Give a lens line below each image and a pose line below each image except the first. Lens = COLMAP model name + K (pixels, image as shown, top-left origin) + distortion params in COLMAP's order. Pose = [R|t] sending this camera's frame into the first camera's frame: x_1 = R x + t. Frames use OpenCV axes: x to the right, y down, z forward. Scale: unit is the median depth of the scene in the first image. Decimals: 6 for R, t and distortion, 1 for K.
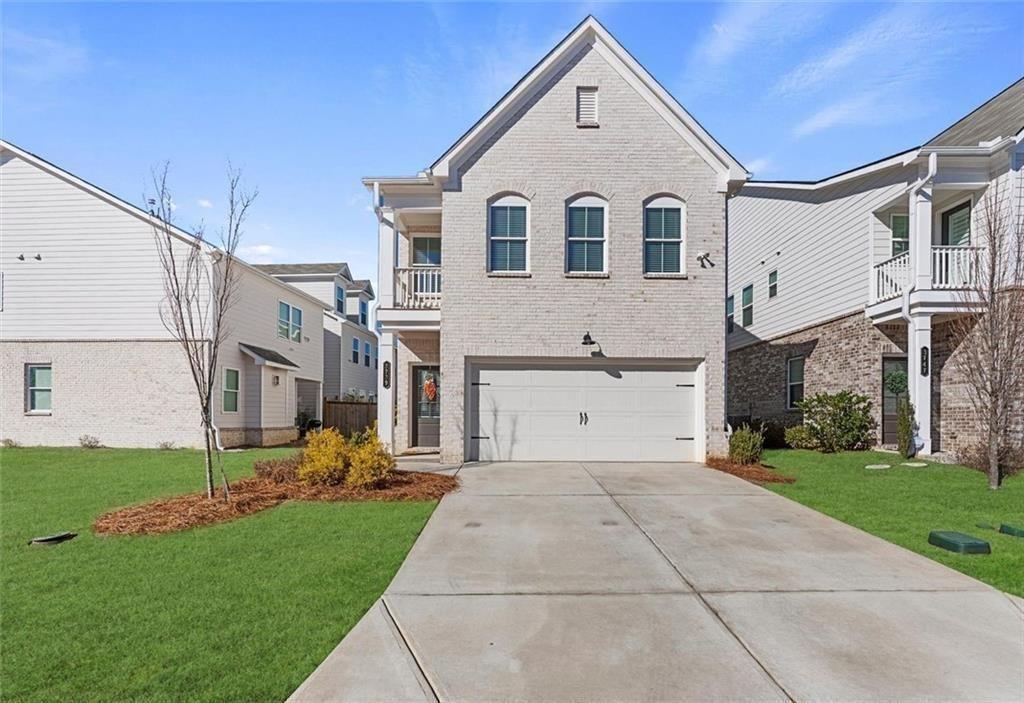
lens RADIAL K [[487.9, 0, 515.3], [0, 487.9, 419.5], [0, 0, 1]] dist [-0.000855, 0.000203]
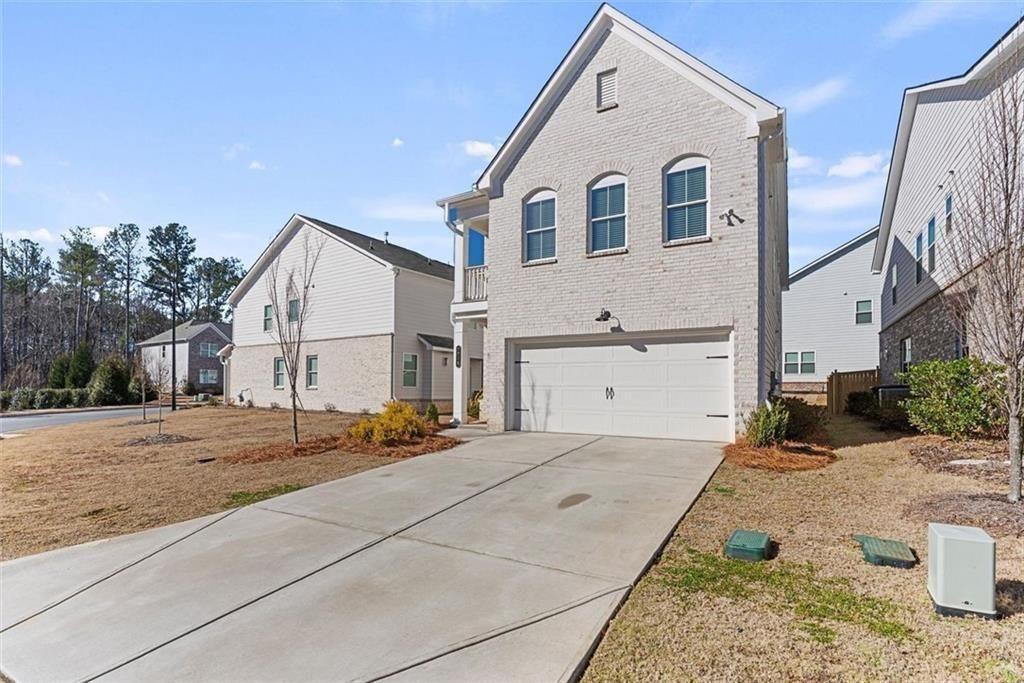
lens RADIAL K [[485.3, 0, 514.6], [0, 485.3, 383.1], [0, 0, 1]] dist [-0.004874, -0.000300]
pose [[0.858176, -0.007397, -0.513302, 0.496533], [-0.001281, 0.999862, -0.016551, -0.005936], [0.513354, 0.014862, 0.858048, 0.032286]]
